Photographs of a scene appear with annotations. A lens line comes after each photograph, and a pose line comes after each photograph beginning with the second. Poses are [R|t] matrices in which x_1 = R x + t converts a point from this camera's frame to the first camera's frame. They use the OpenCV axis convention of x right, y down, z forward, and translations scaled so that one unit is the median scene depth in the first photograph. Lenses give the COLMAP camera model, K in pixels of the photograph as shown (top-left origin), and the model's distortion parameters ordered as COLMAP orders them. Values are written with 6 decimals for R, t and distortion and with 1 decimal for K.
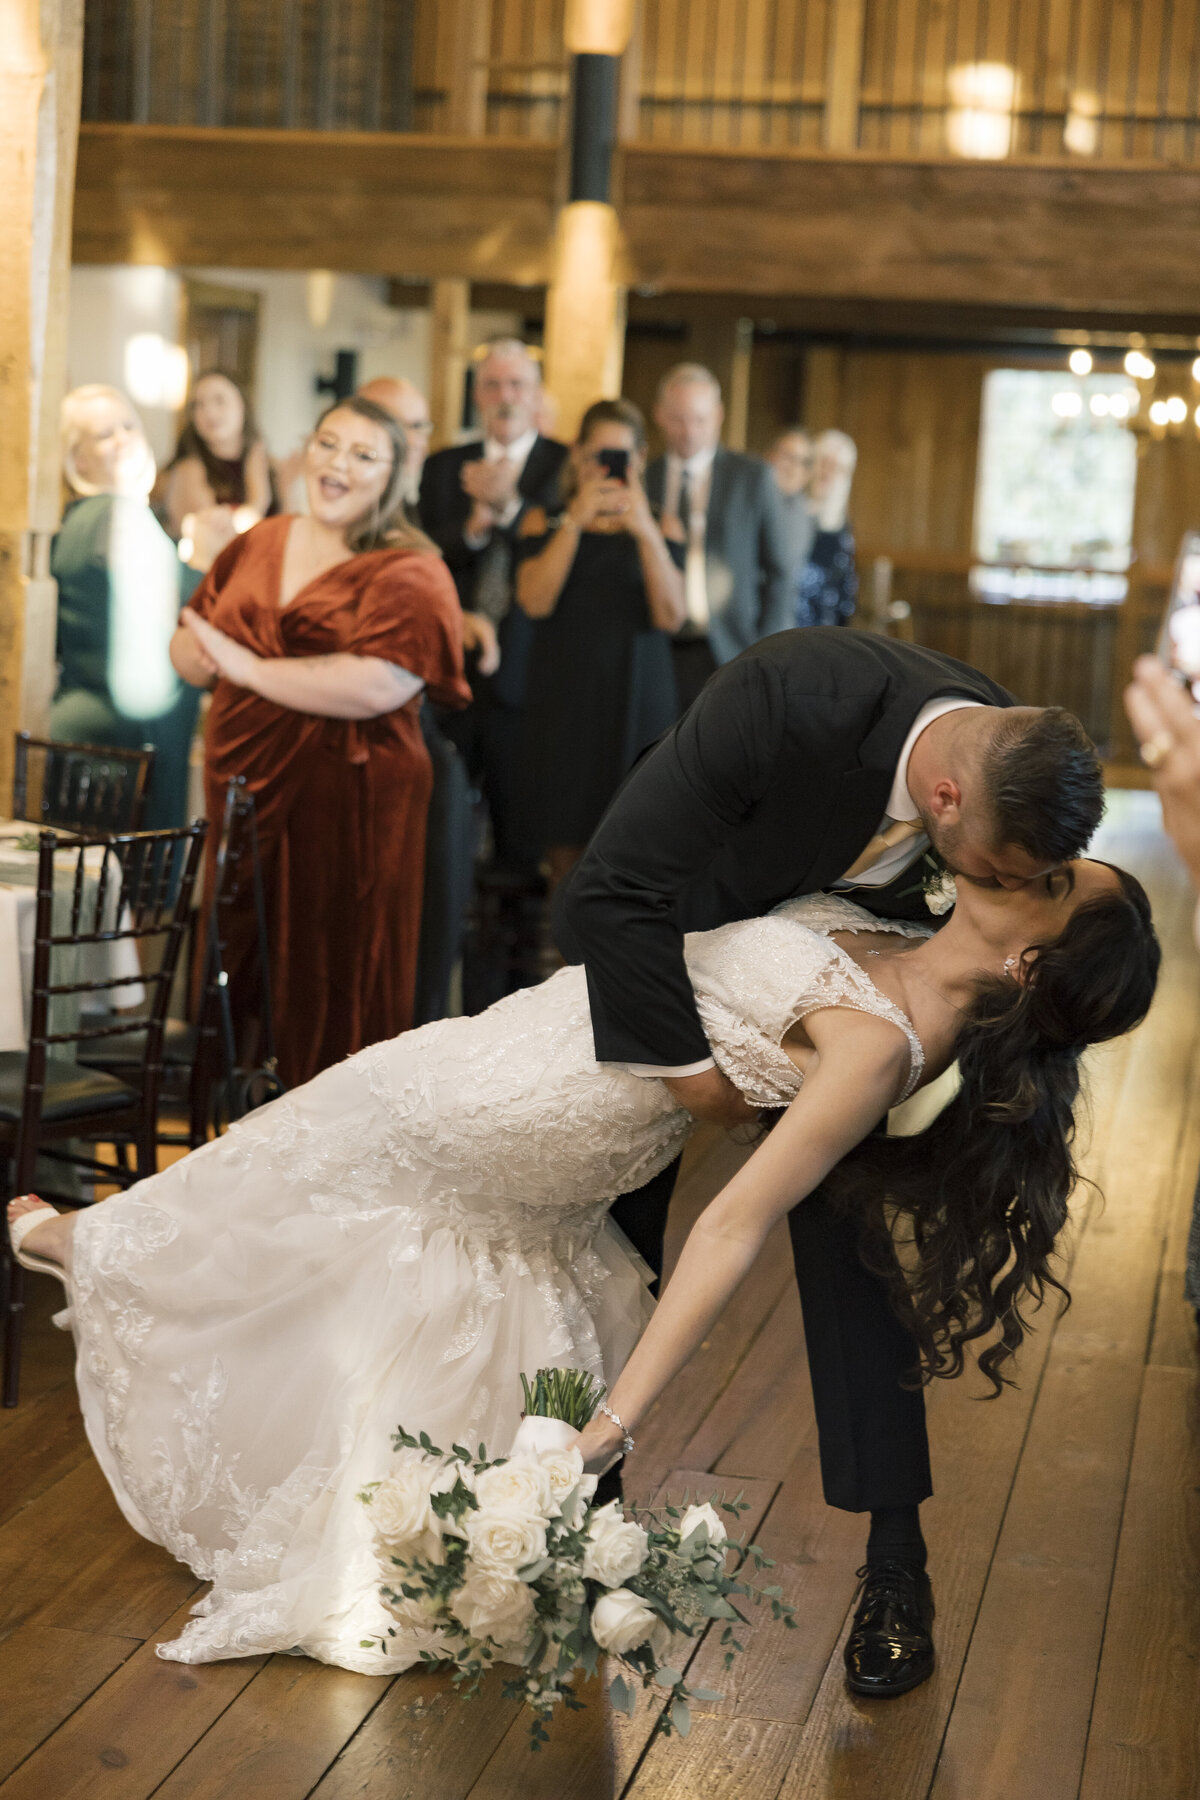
lens RADIAL K [[3702.3, 0, 600.0], [0, 3702.3, 900.0], [0, 0, 1]] dist [0.053684, 0.310113]
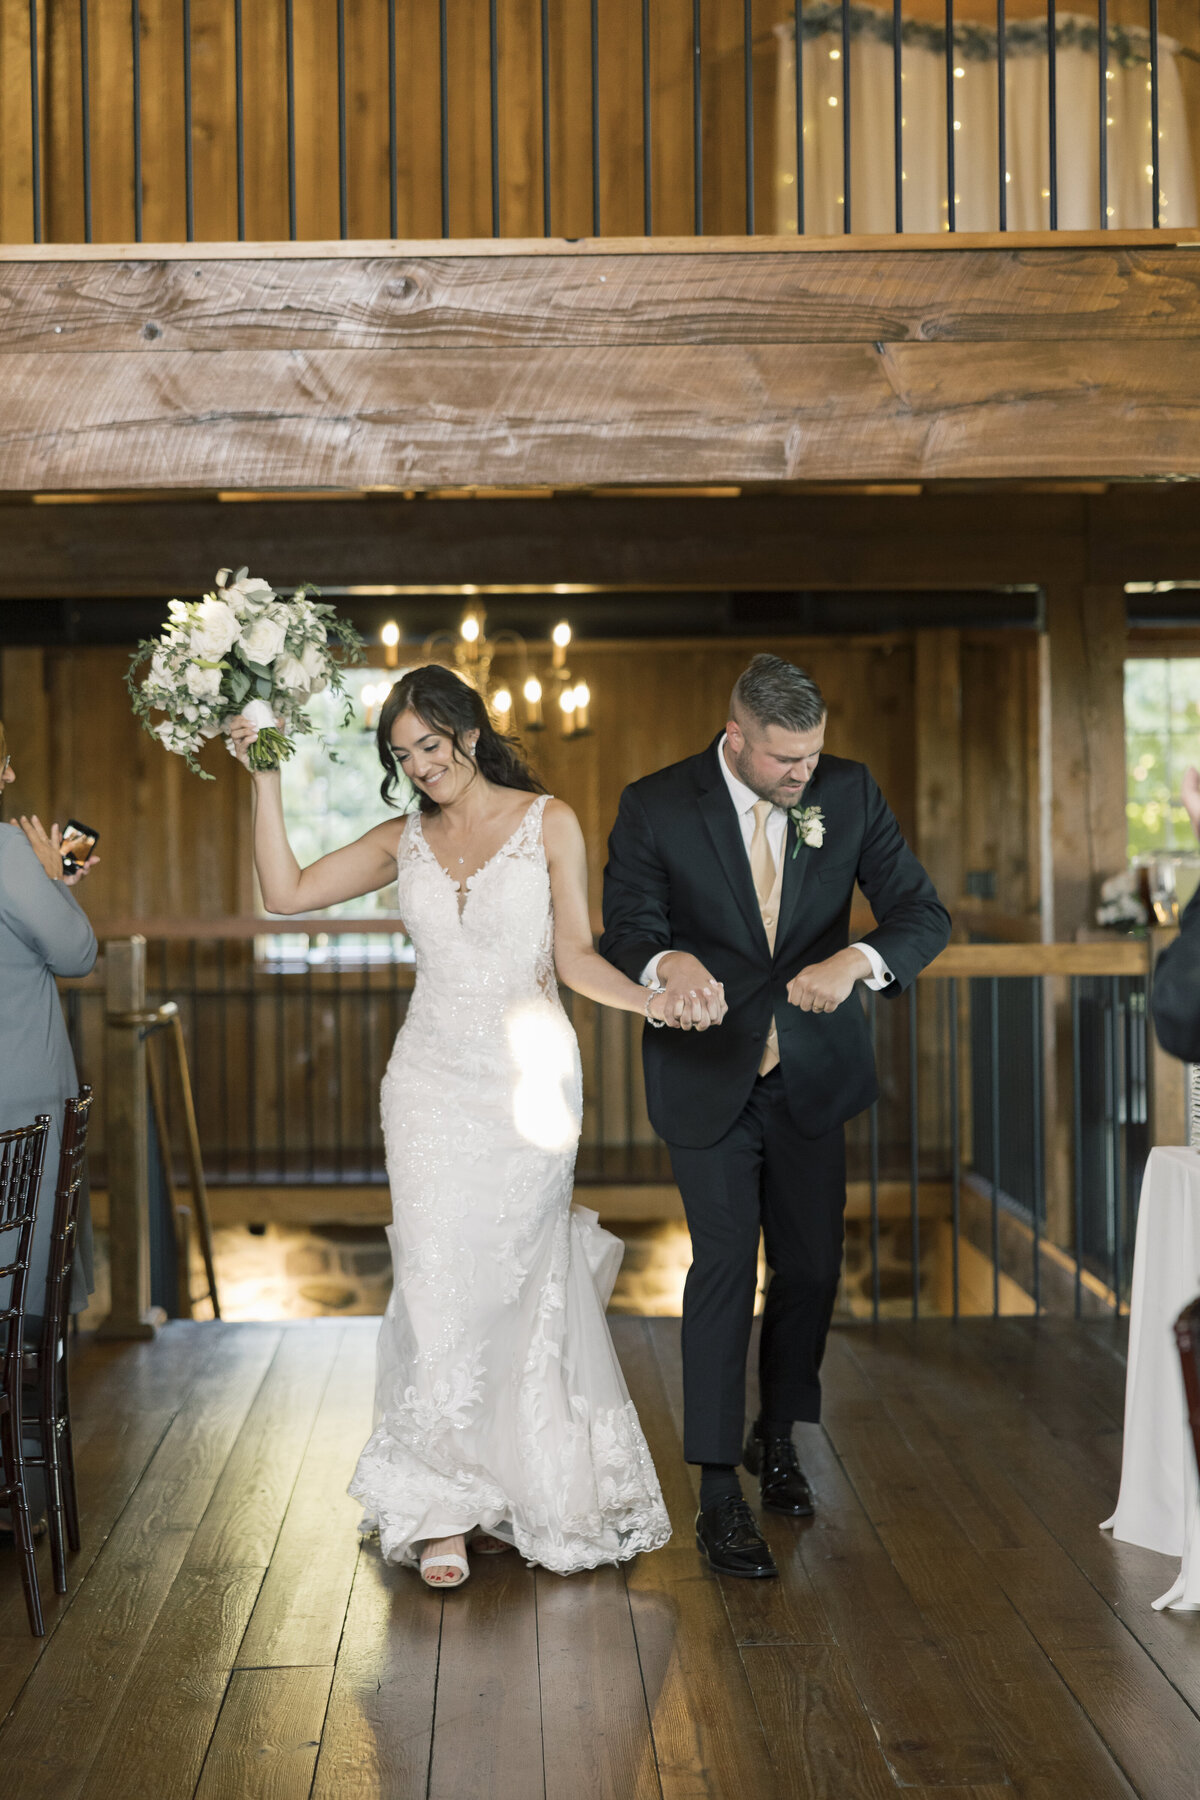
lens RADIAL K [[3702.3, 0, 600.0], [0, 3702.3, 900.0], [0, 0, 1]] dist [0.053684, 0.310113]
pose [[0.975676, -0.072129, 0.207011, 0.017165], [0.091624, 0.992058, -0.086177, -0.027346], [-0.199151, 0.103048, 0.974536, 0.279737]]
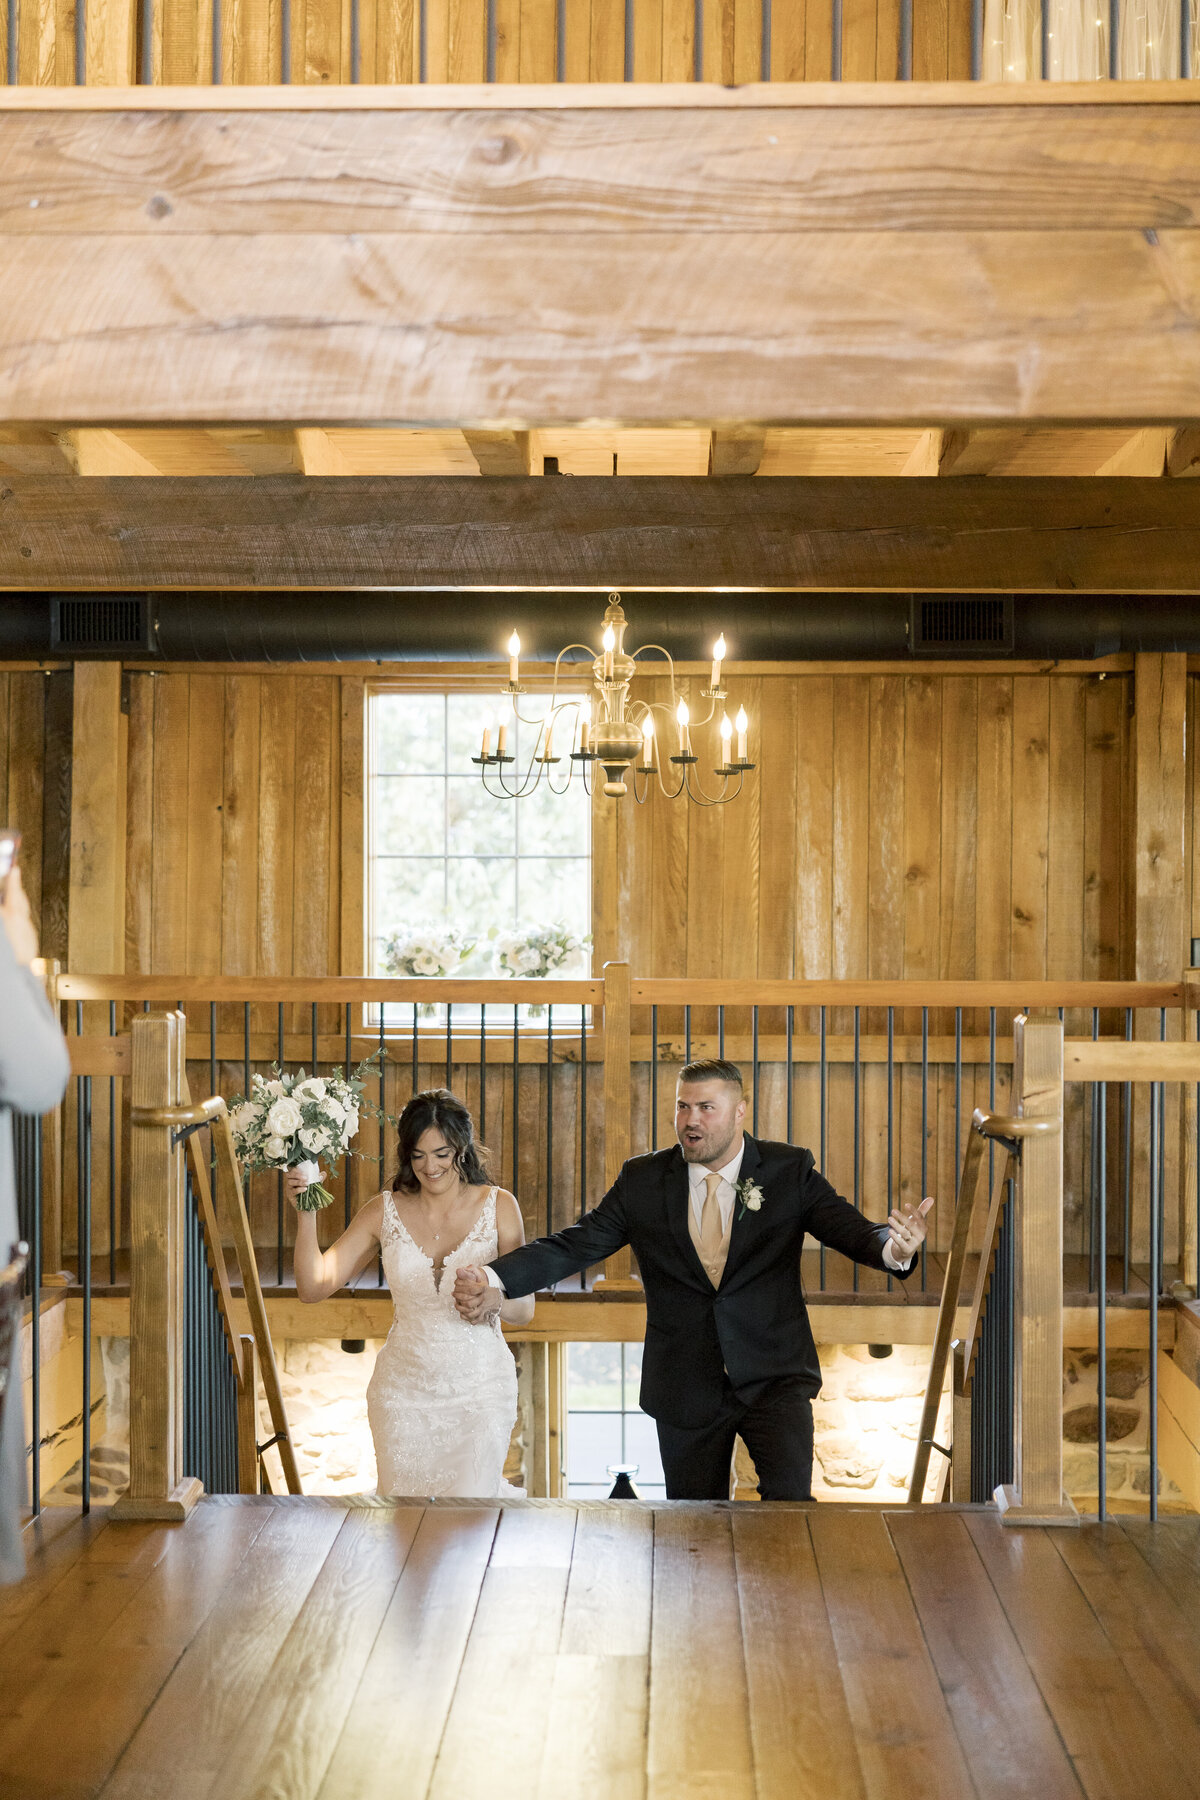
lens RADIAL K [[3702.3, 0, 600.0], [0, 3702.3, 900.0], [0, 0, 1]] dist [0.053684, 0.310113]
pose [[0.985090, -0.053290, 0.163580, 0.039927], [0.070539, 0.992331, -0.101511, -0.039538], [-0.156916, 0.111536, 0.981294, 0.381149]]
